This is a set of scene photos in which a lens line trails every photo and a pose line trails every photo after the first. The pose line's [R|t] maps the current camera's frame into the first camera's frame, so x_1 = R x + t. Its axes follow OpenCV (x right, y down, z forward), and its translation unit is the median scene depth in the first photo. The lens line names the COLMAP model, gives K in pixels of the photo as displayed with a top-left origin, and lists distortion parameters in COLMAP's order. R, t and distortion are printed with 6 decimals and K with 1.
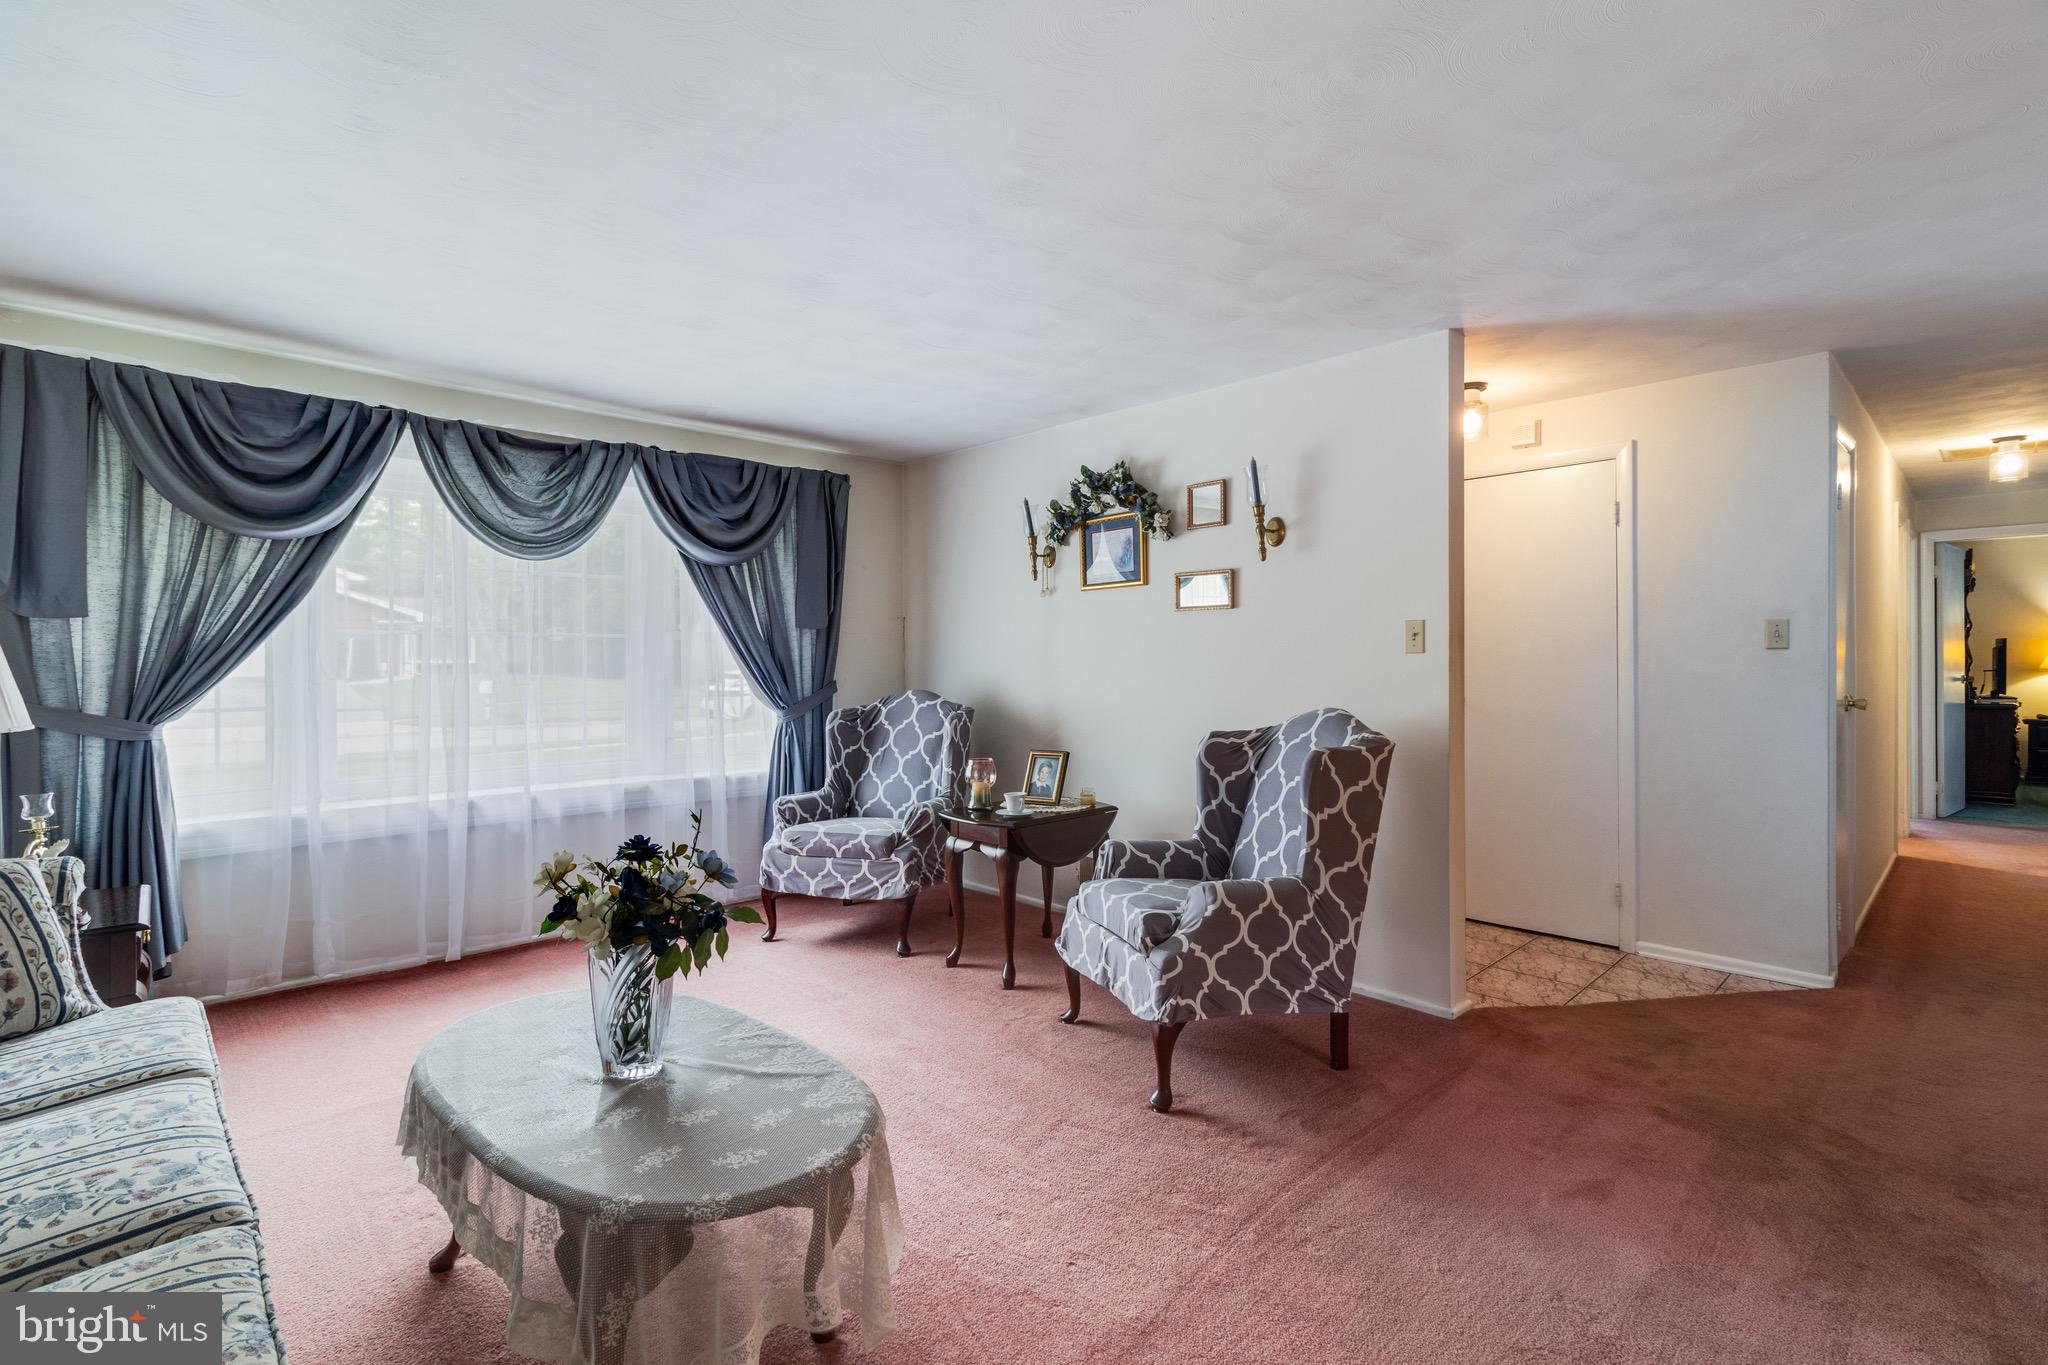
lens RADIAL K [[947.5, 0, 1023.7], [0, 947.5, 670.0], [0, 0, 1]] dist [0.002591, 0.000113]
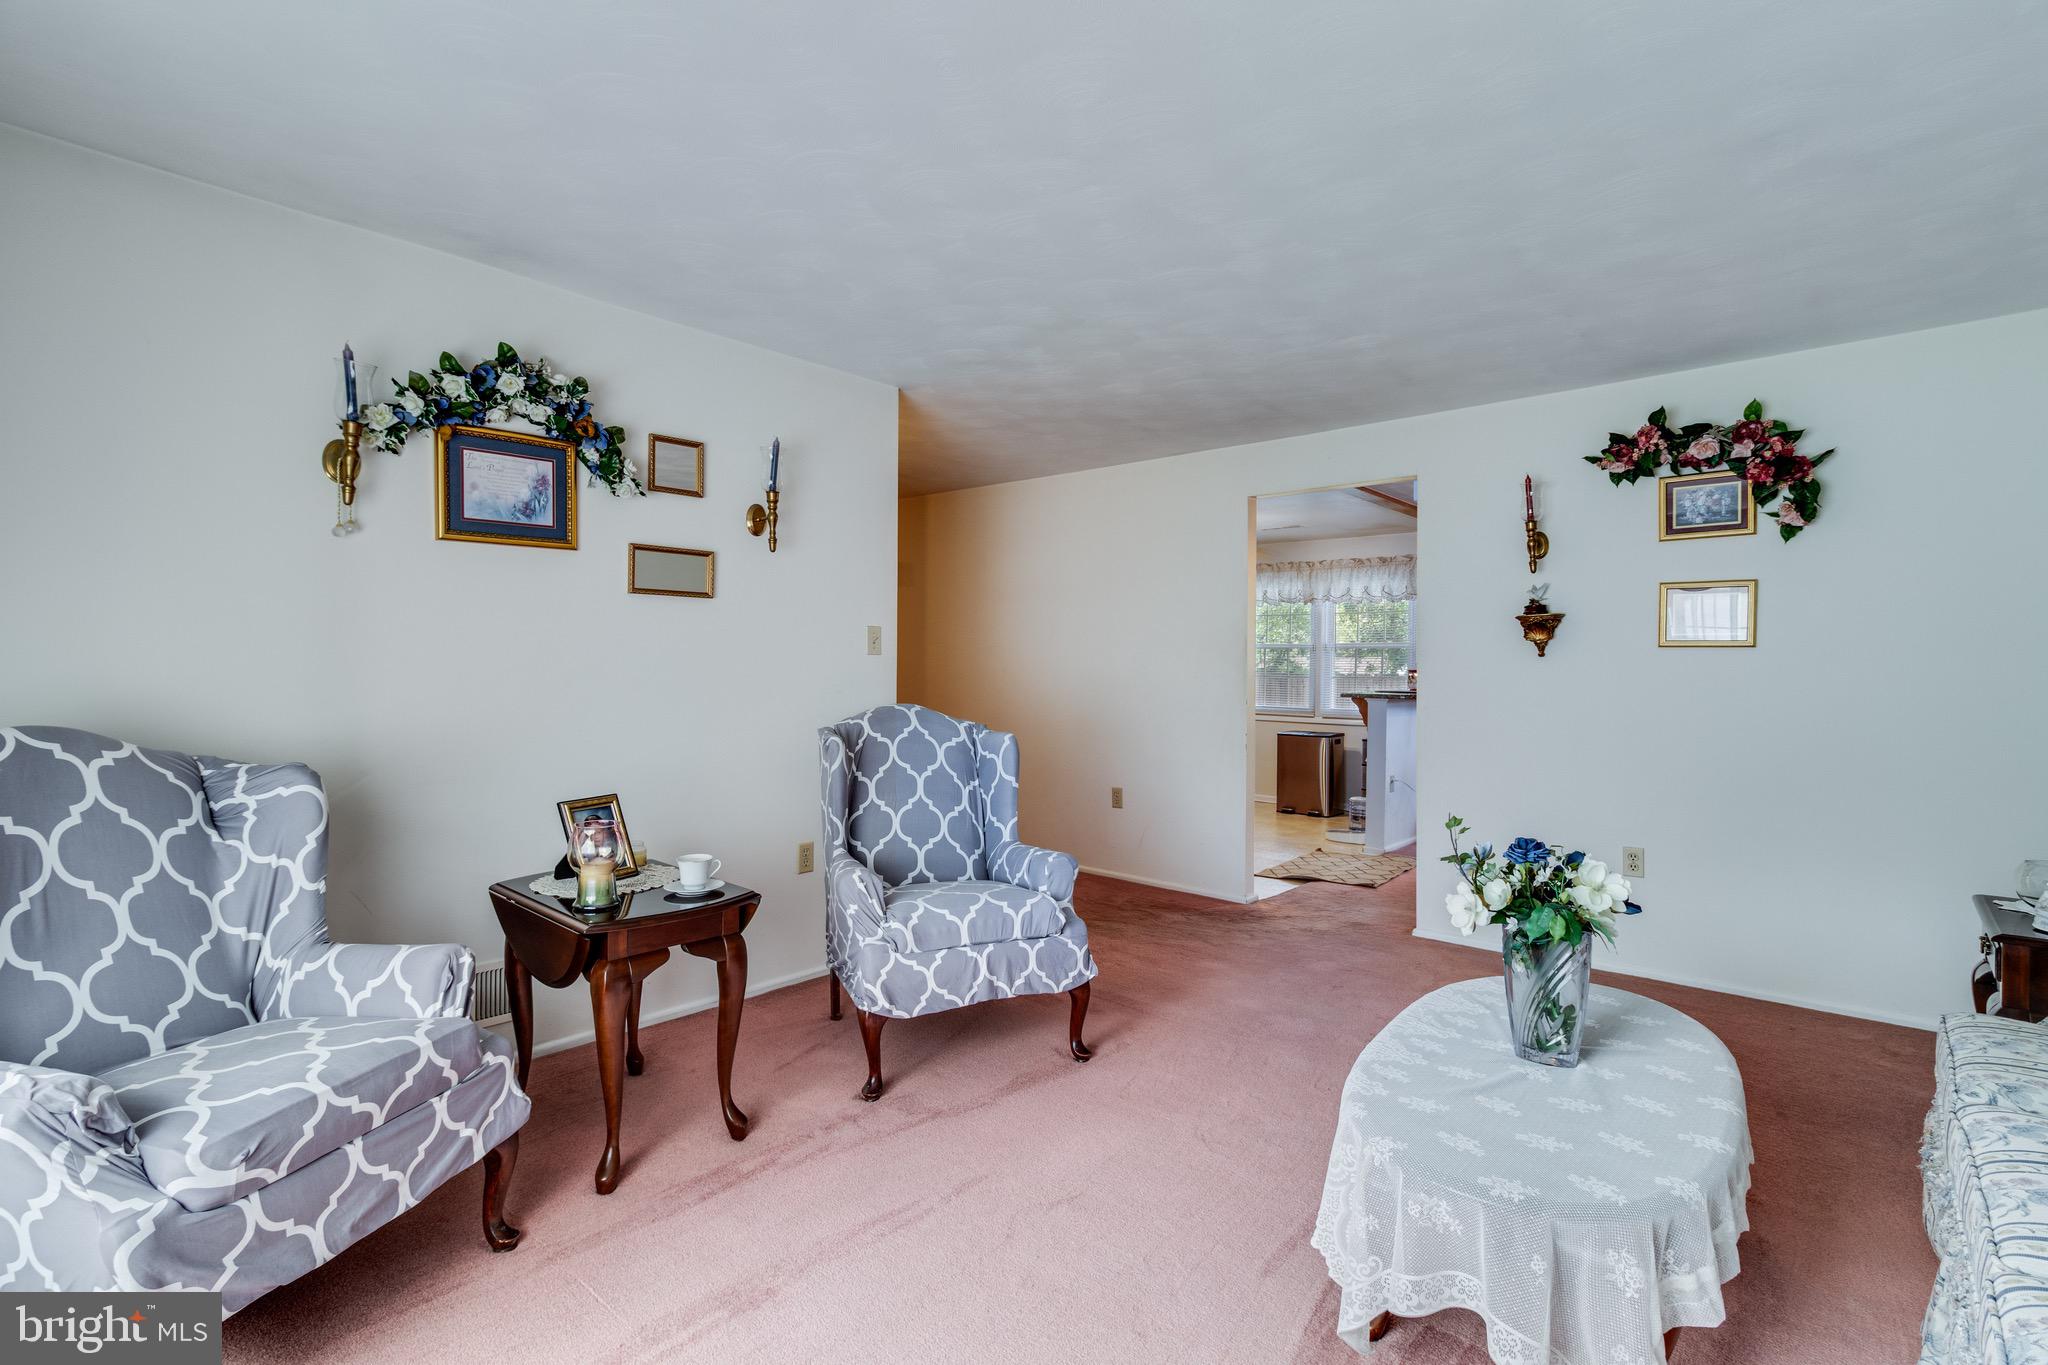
lens RADIAL K [[947.5, 0, 1043.3], [0, 947.5, 680.2], [0, 0, 1]] dist [0.002591, 0.000113]
pose [[-0.090134, -0.021641, 0.995694, -0.572970], [-0.007555, 0.999750, 0.021045, -0.008773], [-0.995901, -0.005625, -0.090275, 0.675418]]
